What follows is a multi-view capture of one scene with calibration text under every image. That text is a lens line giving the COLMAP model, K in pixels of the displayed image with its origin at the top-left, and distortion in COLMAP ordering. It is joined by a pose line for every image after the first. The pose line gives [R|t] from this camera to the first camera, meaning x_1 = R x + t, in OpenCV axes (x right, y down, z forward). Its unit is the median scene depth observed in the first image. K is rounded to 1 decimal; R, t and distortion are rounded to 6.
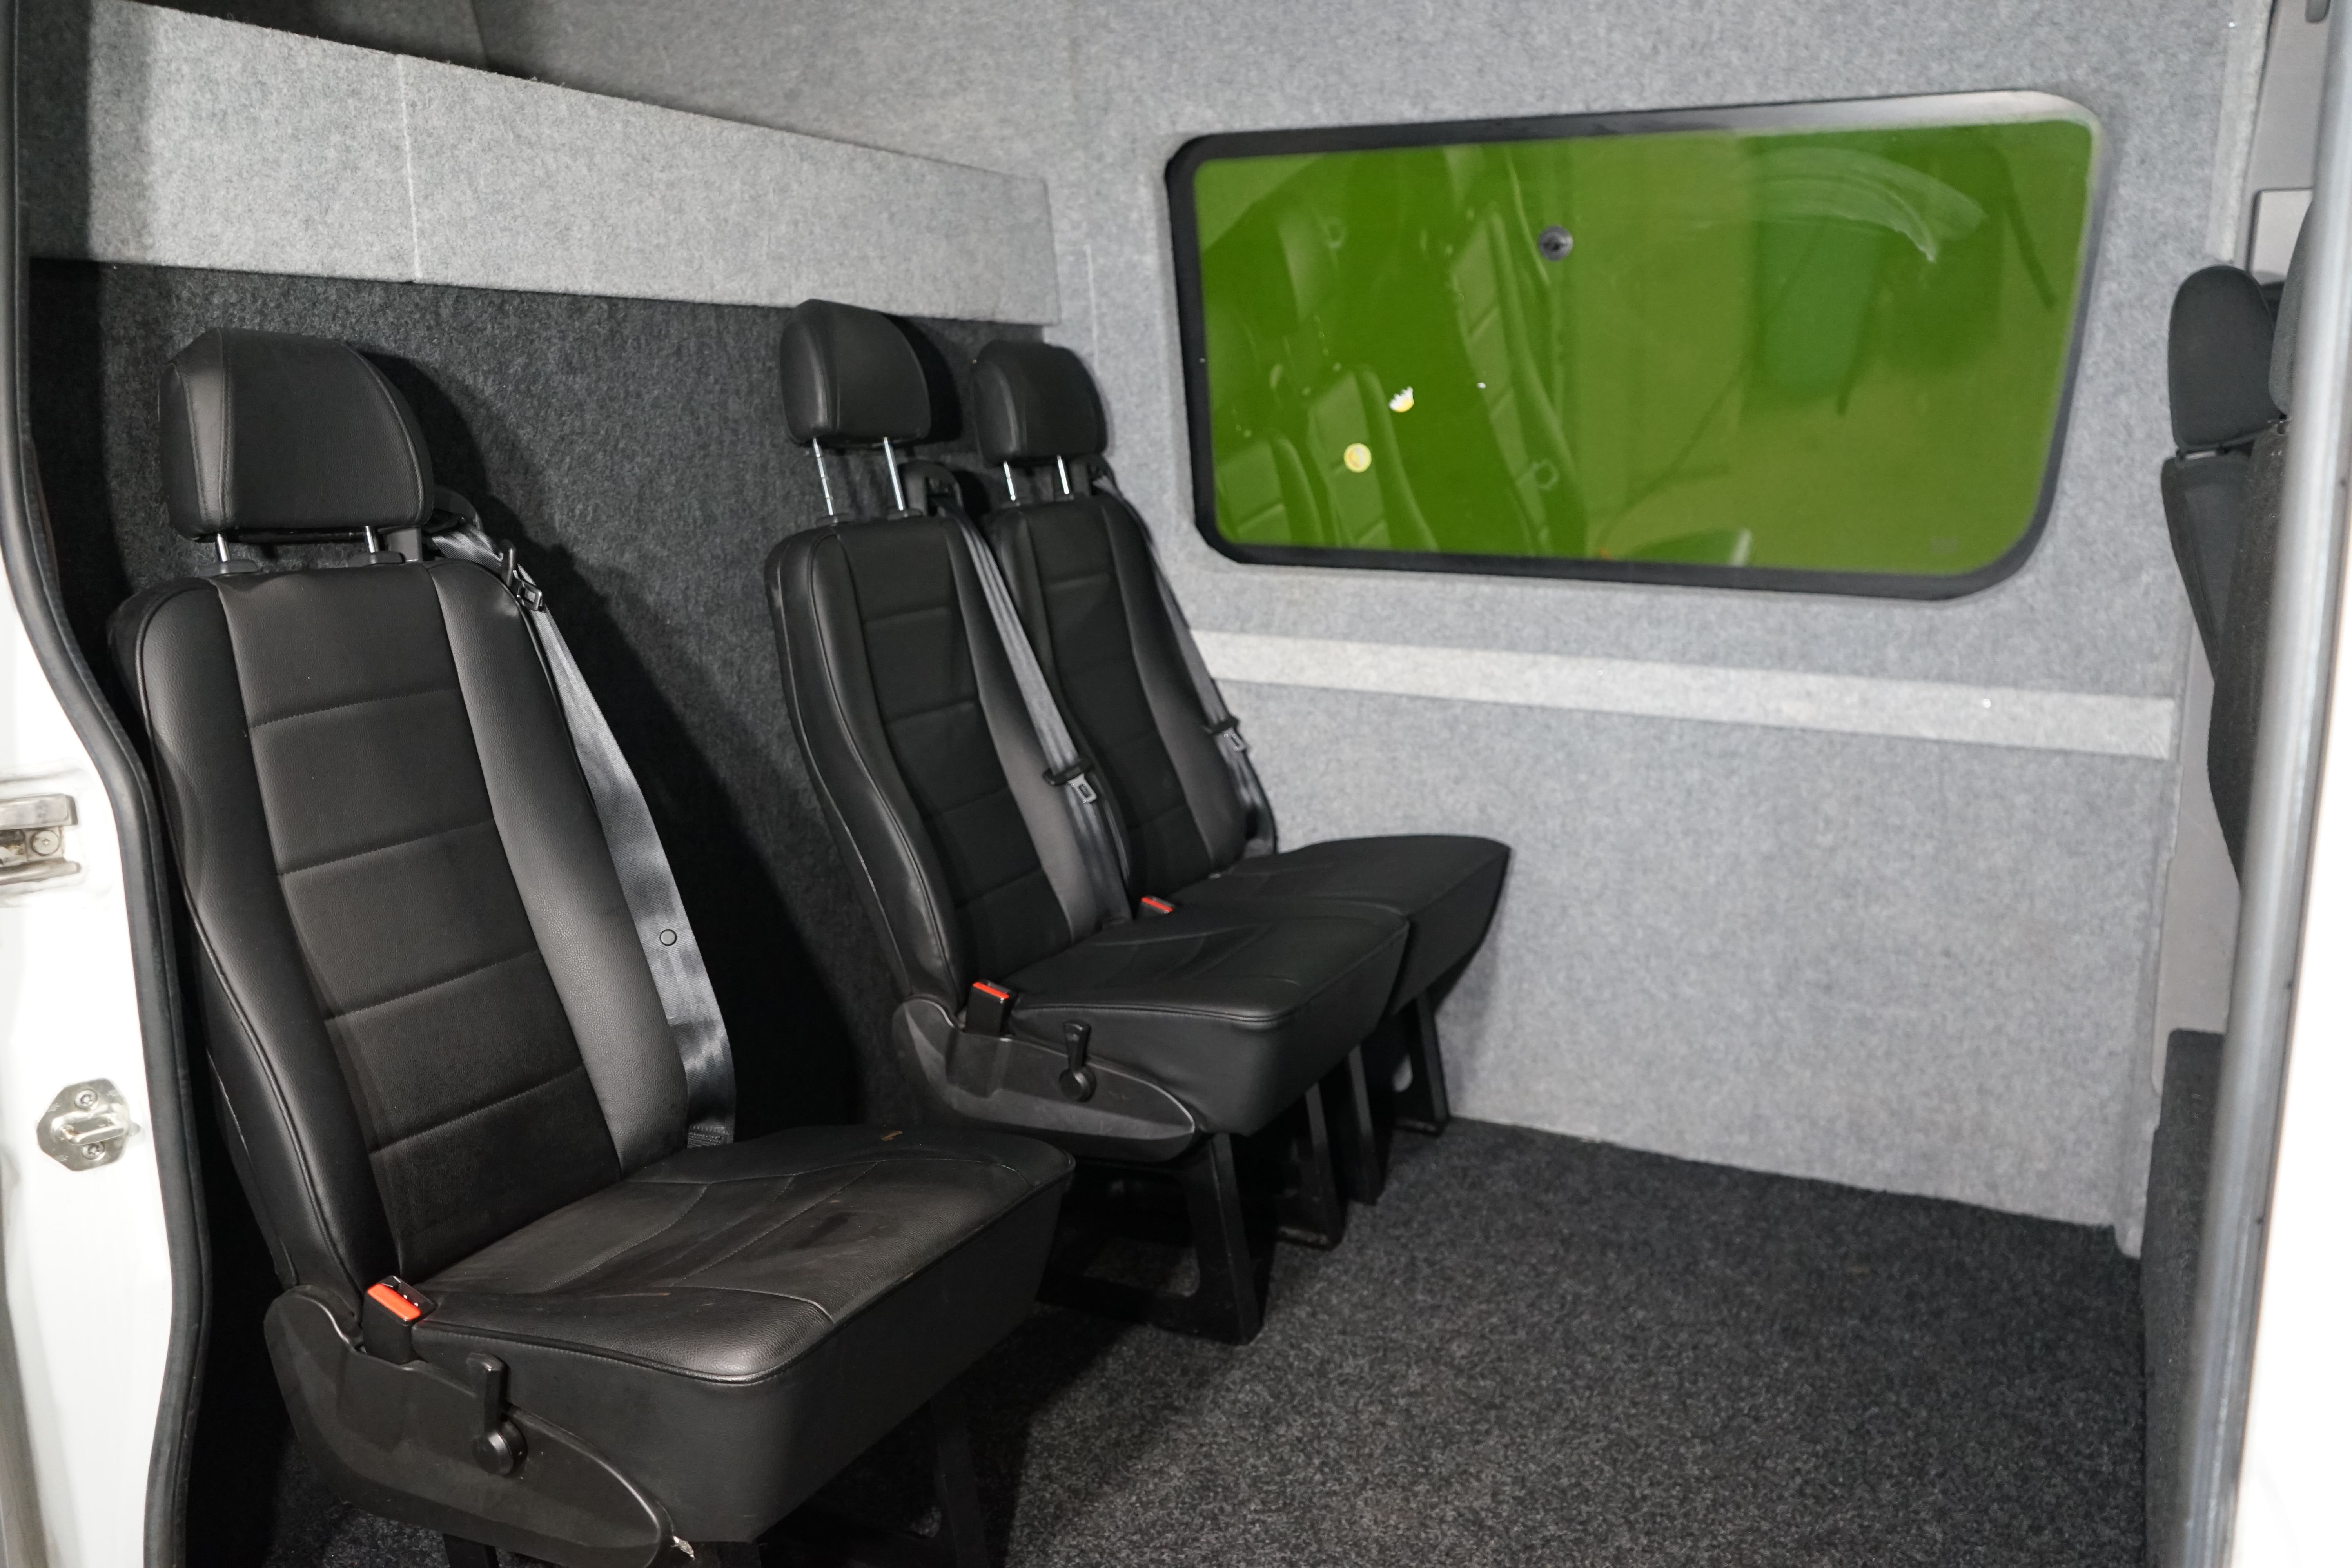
lens RADIAL K [[1877.5, 0, 1176.0], [0, 1877.5, 784.0], [0, 0, 1]] dist [-0.015473, 0.006460]
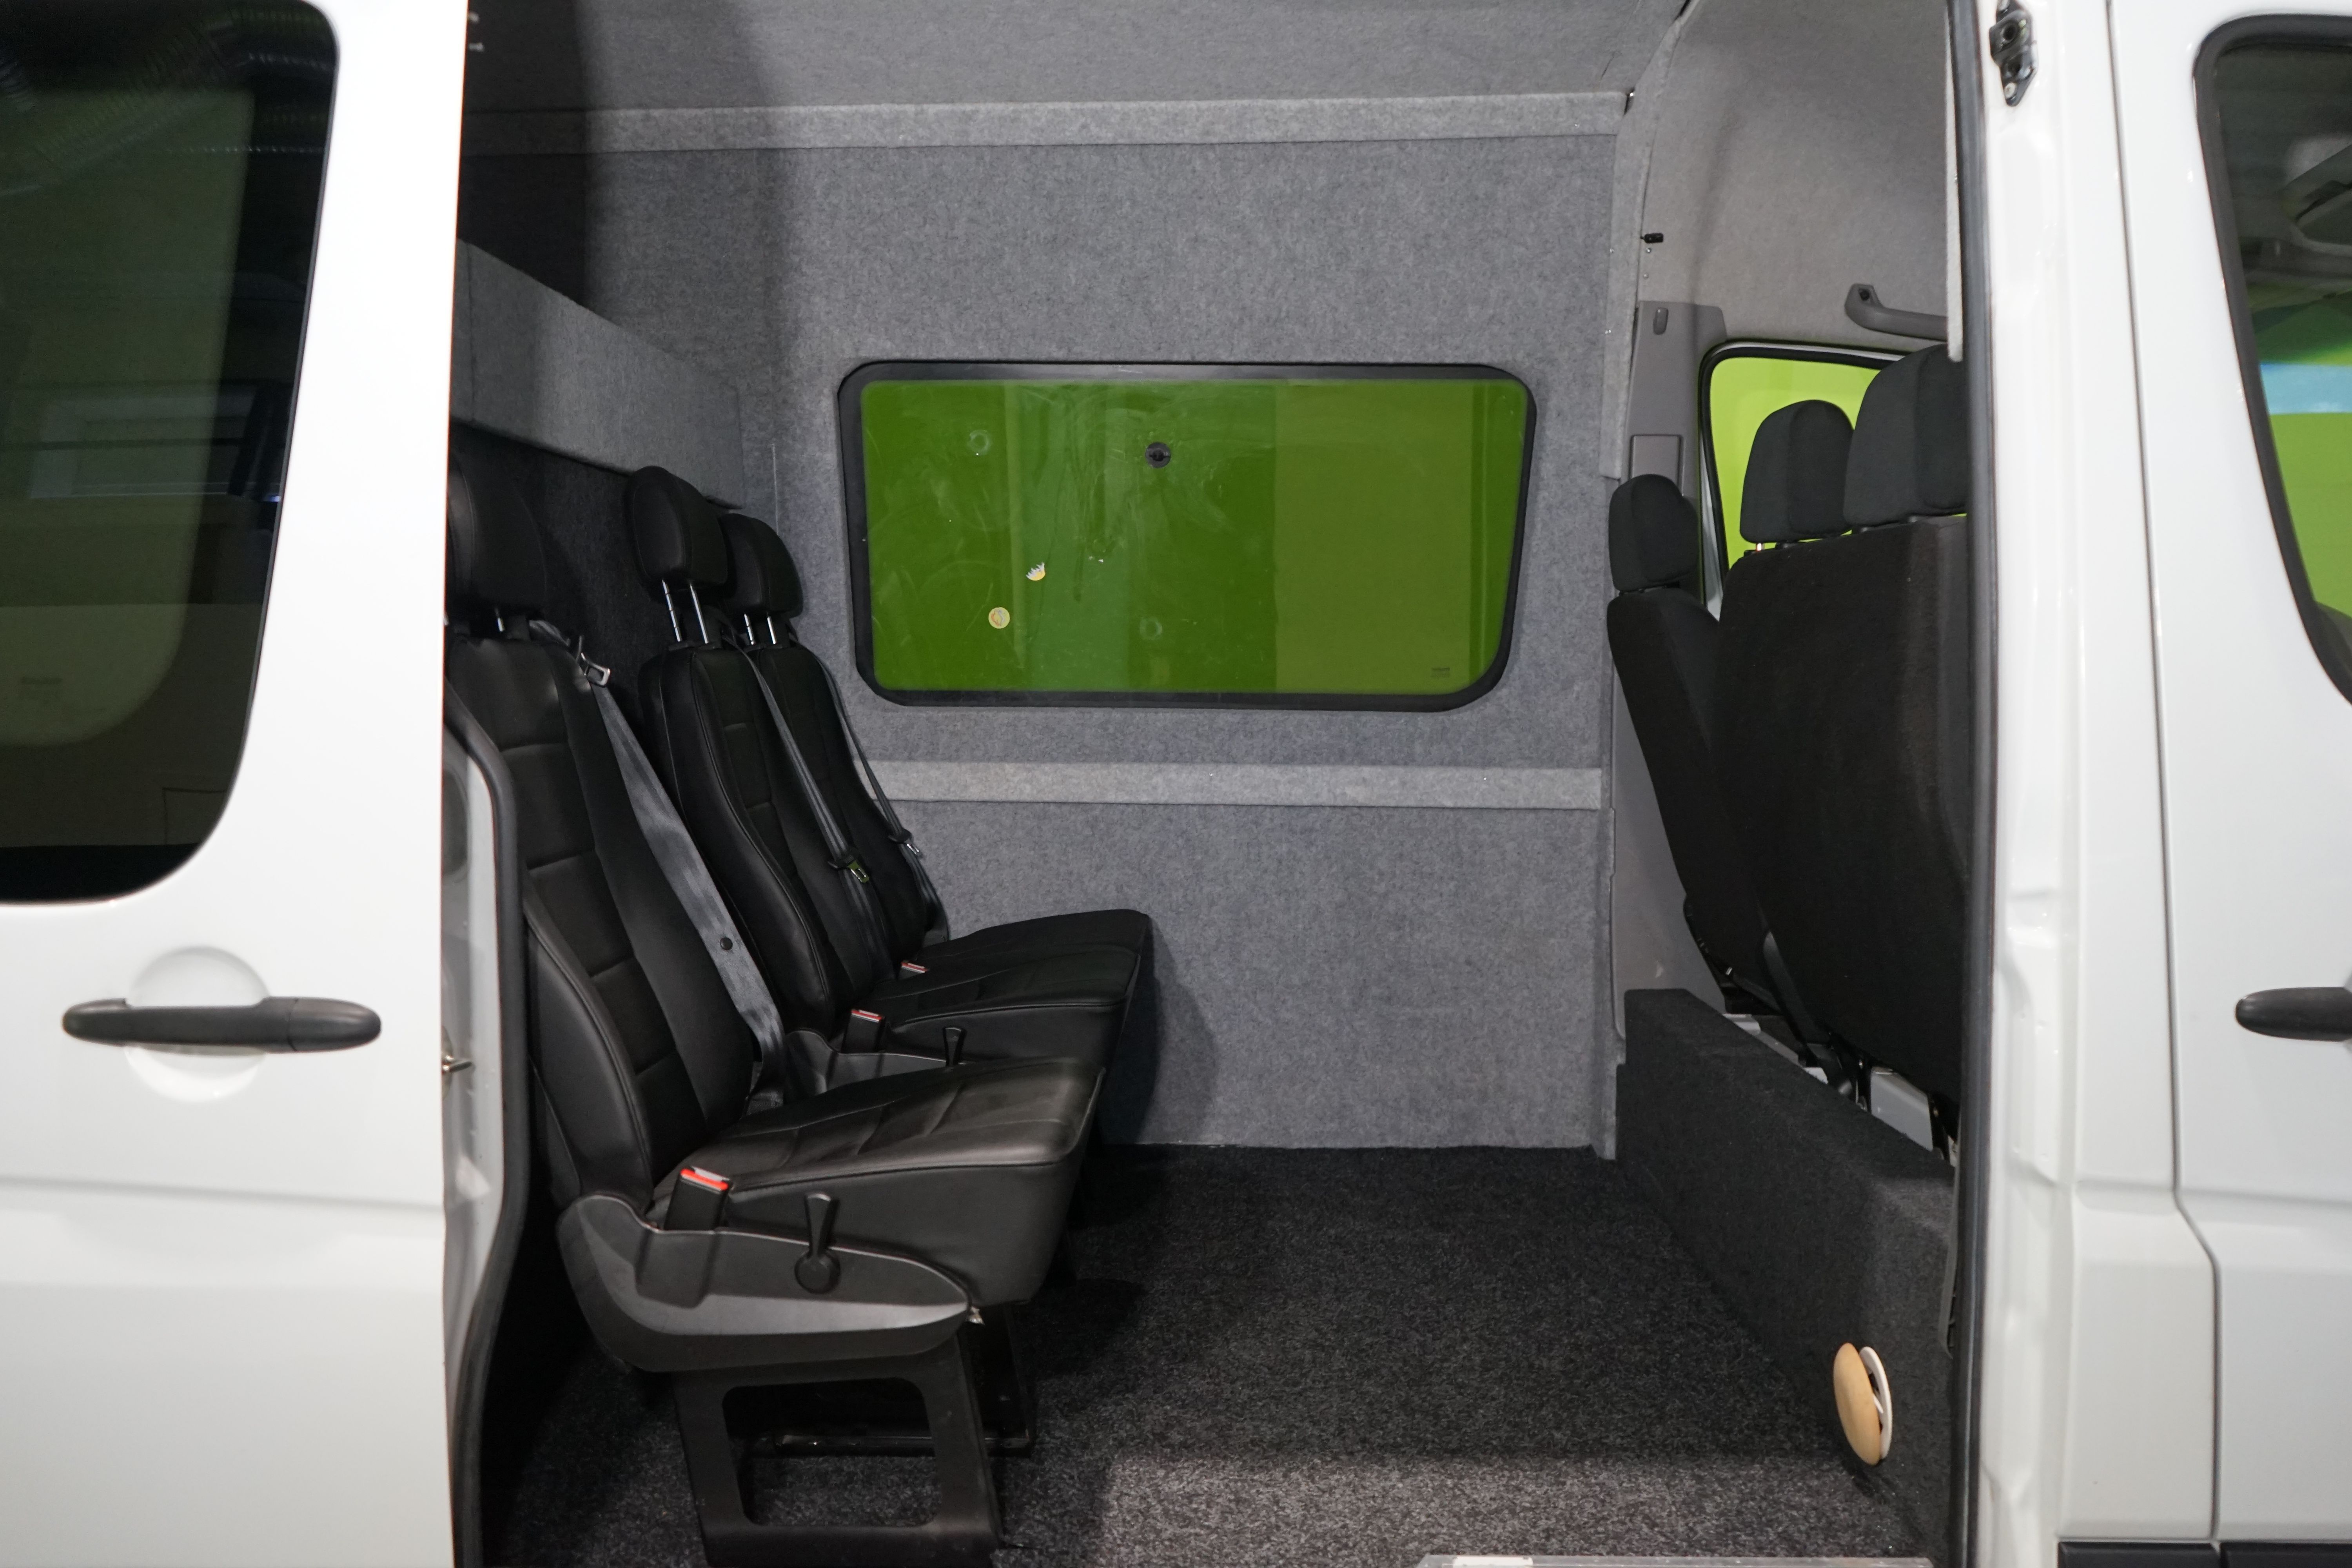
lens RADIAL K [[1877.5, 0, 1176.0], [0, 1877.5, 784.0], [0, 0, 1]] dist [-0.015473, 0.006460]
pose [[0.905856, -0.026938, 0.422728, -0.362921], [0.084330, 0.989467, -0.117656, 0.102970], [-0.415106, 0.142228, 0.898587, -0.176266]]
